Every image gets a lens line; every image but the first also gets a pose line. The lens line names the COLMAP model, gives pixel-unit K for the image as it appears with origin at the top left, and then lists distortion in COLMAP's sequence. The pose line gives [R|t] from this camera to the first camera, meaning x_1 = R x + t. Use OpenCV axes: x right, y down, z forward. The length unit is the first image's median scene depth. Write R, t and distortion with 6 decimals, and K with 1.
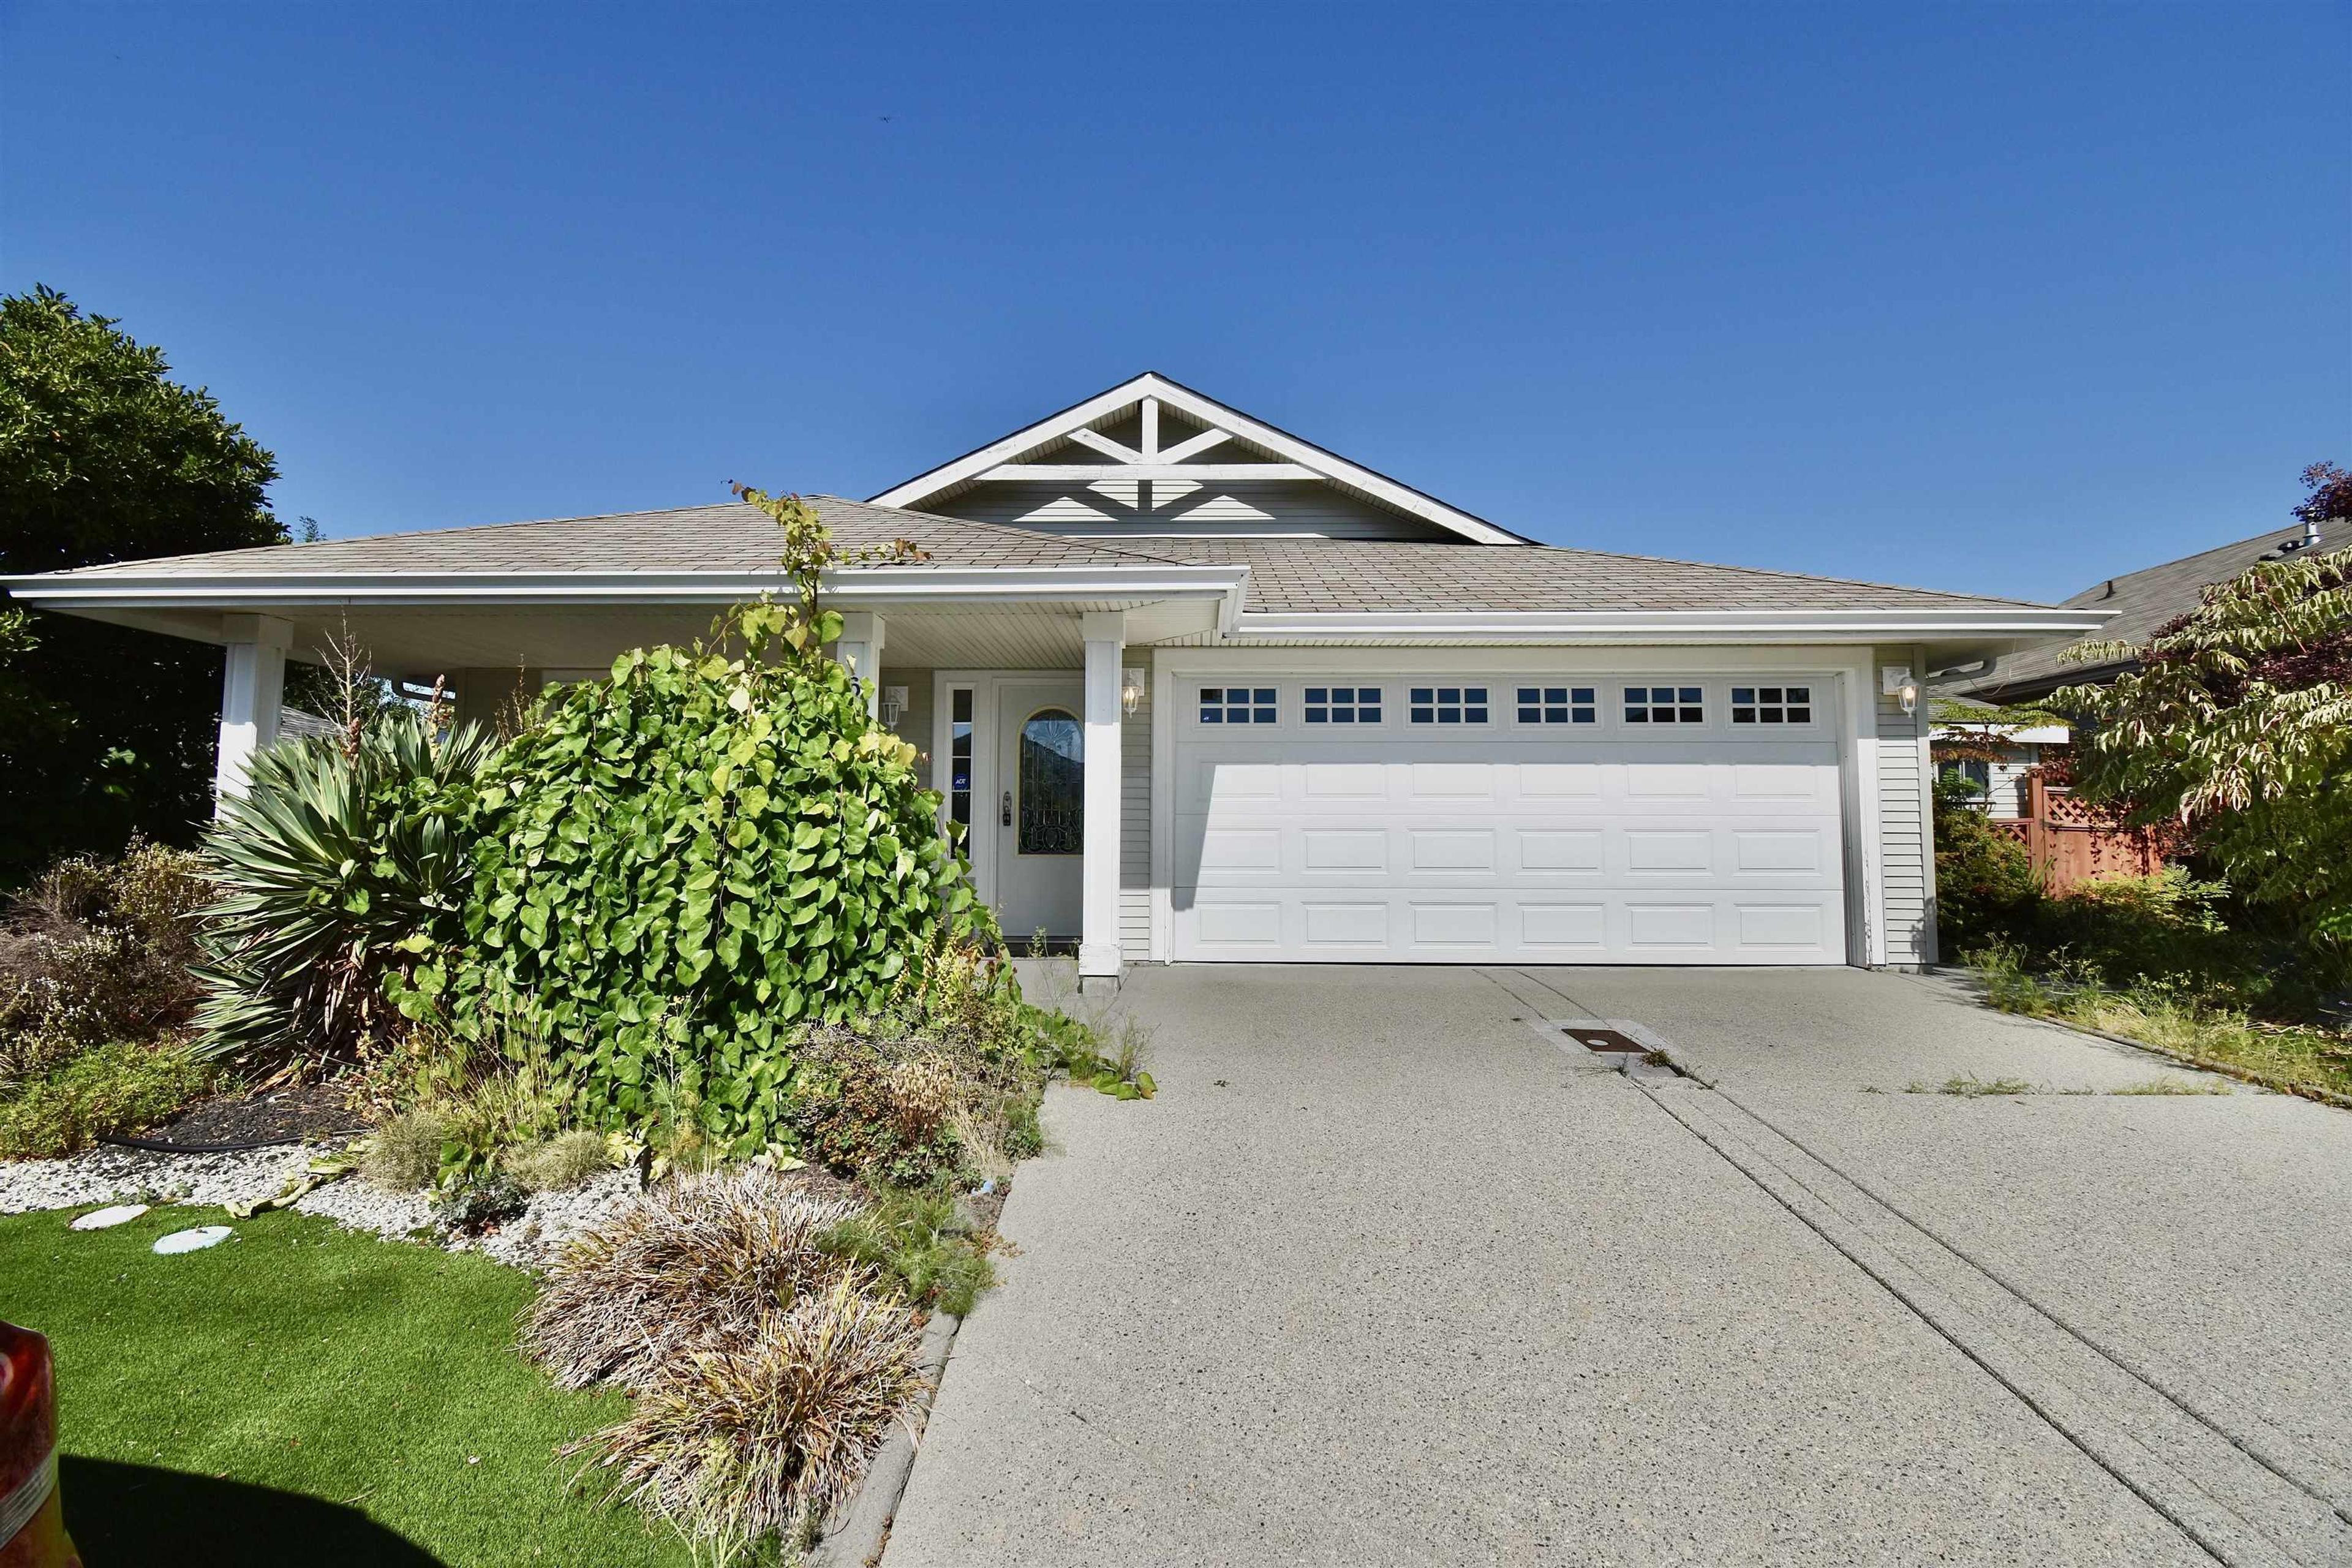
lens RADIAL K [[1028.9, 0, 1159.9], [0, 1028.9, 782.3], [0, 0, 1]] dist [0.018431, -0.023745]
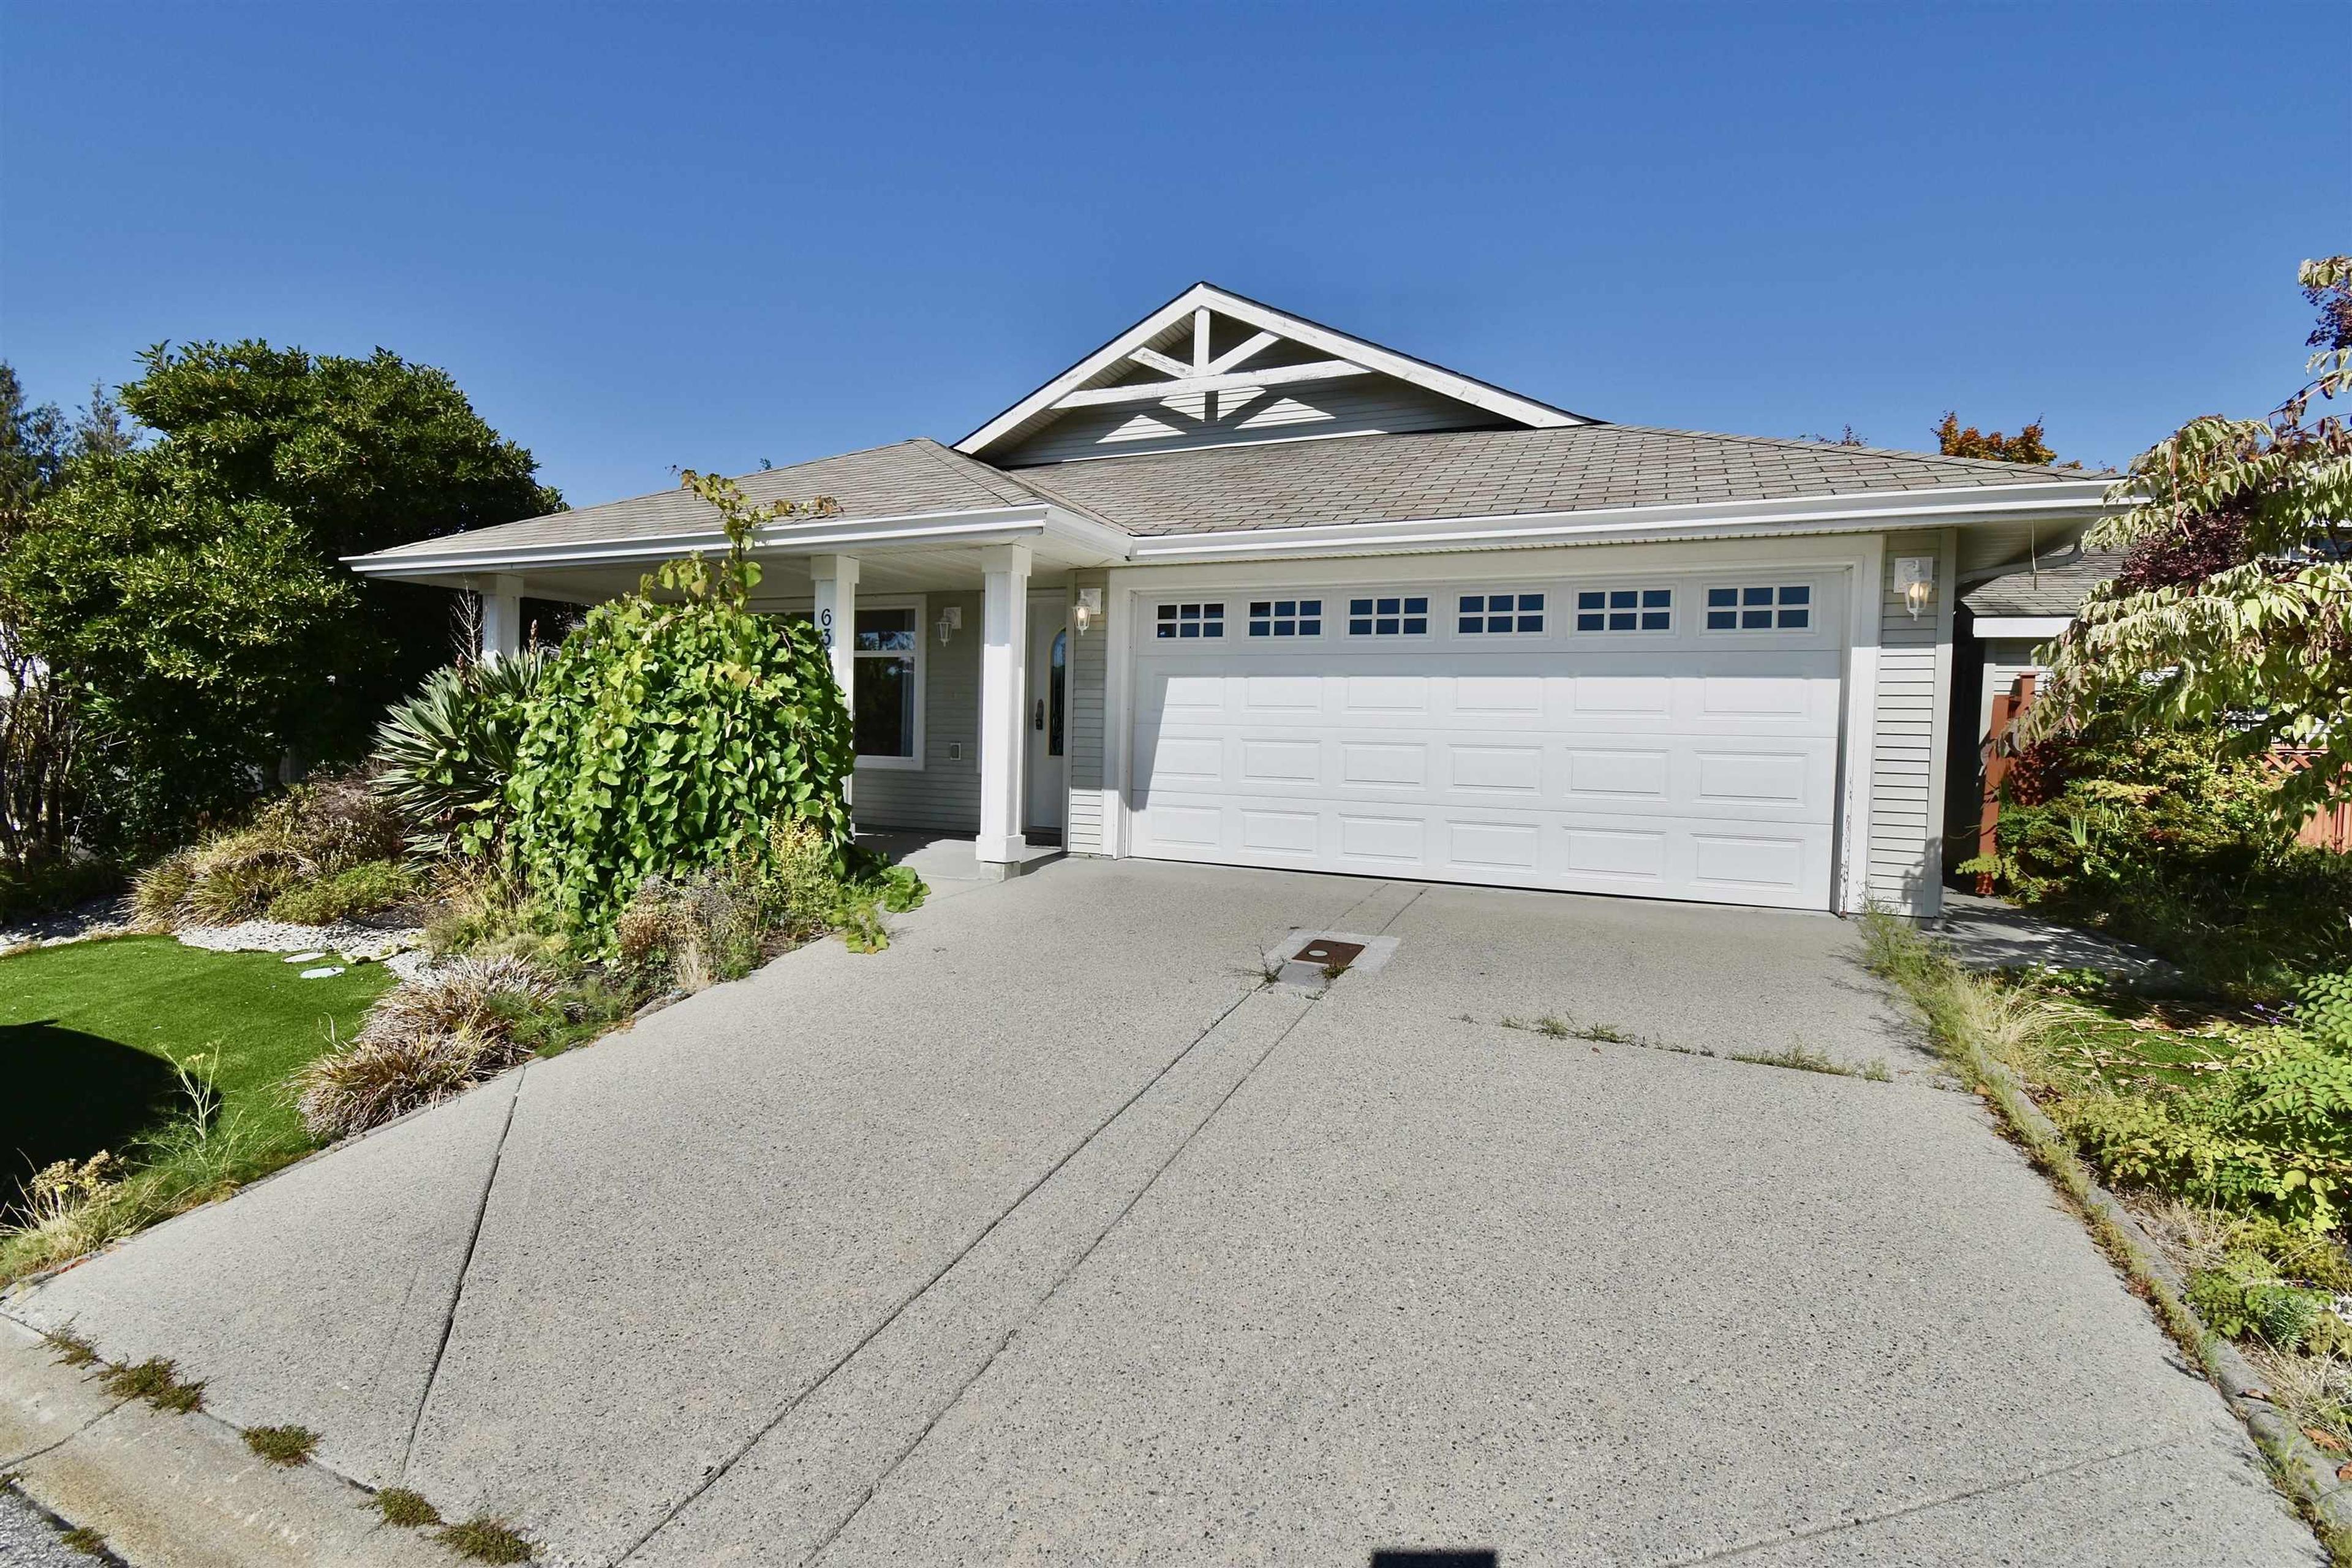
lens RADIAL K [[1059.4, 0, 1160.4], [0, 1059.4, 775.6], [0, 0, 1]] dist [0.021072, -0.024925]
pose [[0.921410, 0.036151, -0.386906, 0.475923], [0.001820, 0.995251, 0.097327, -0.022321], [0.388587, -0.090382, 0.916968, -0.021622]]
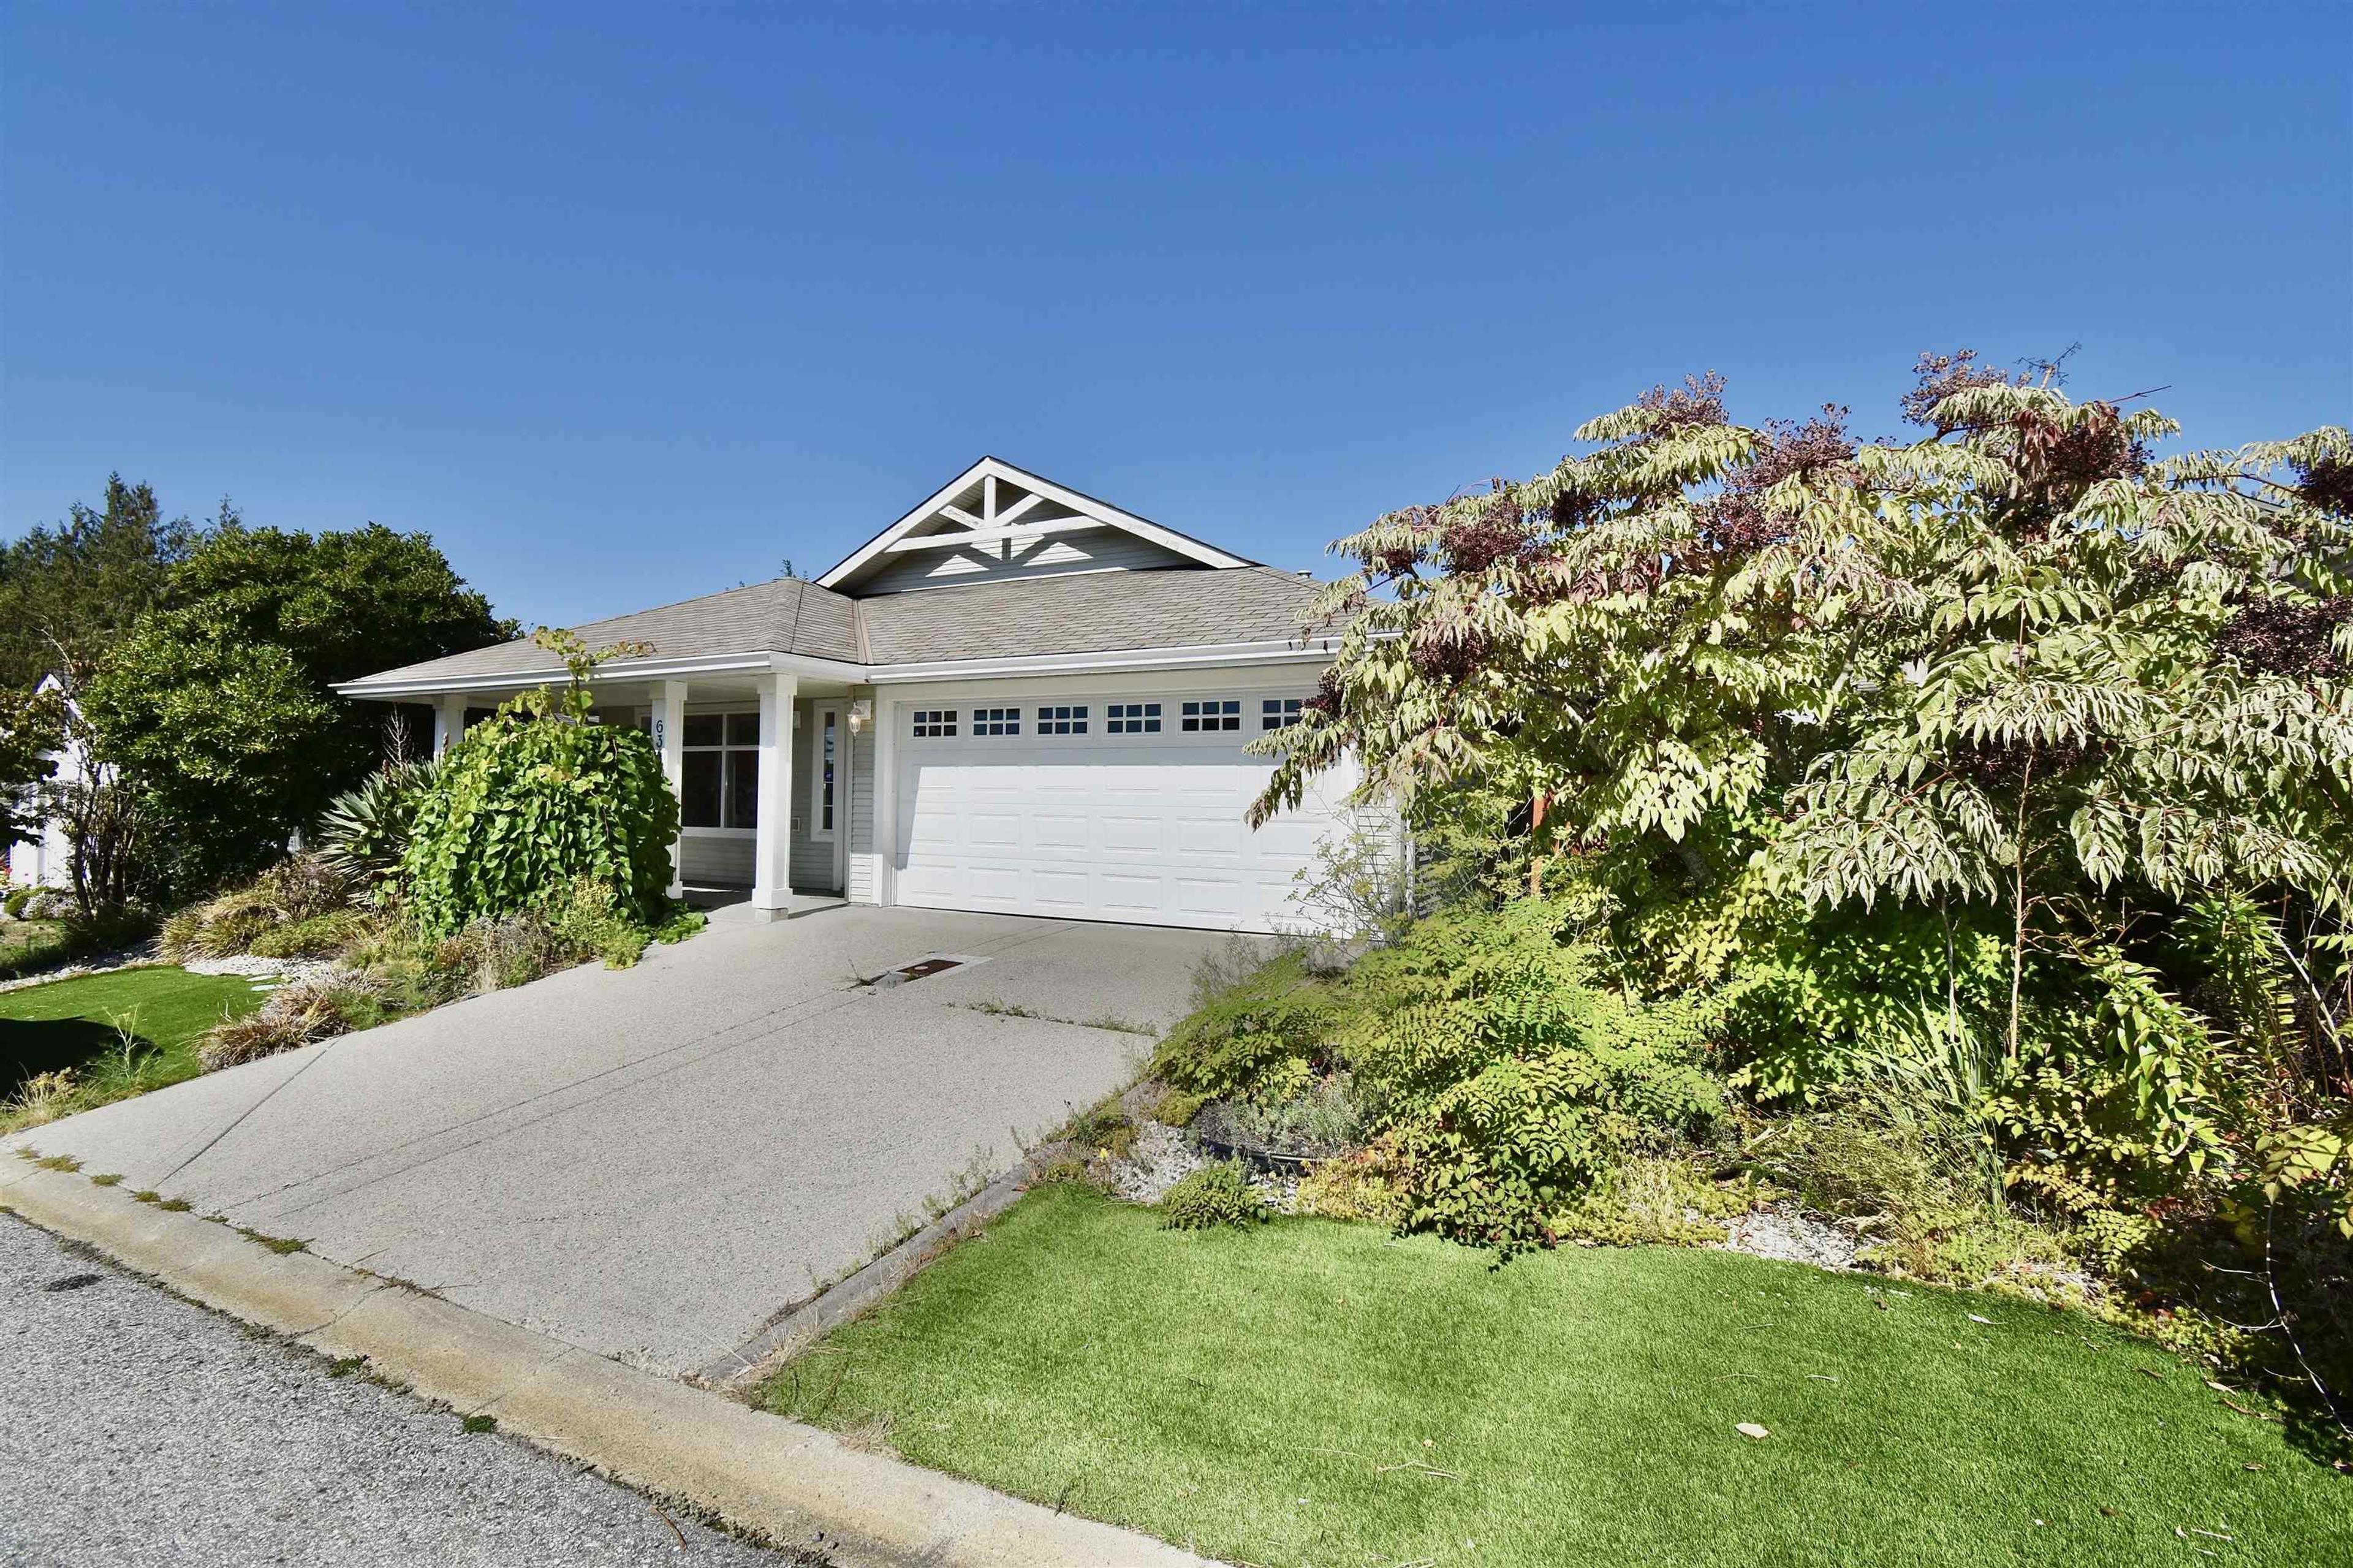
lens RADIAL K [[1029.3, 0, 1160.4], [0, 1029.3, 782.3], [0, 0, 1]] dist [0.018431, -0.023745]
pose [[0.900520, 0.002335, -0.434808, 0.954424], [0.017317, 0.999000, 0.041231, -0.047816], [0.434470, -0.044659, 0.899579, -0.117252]]
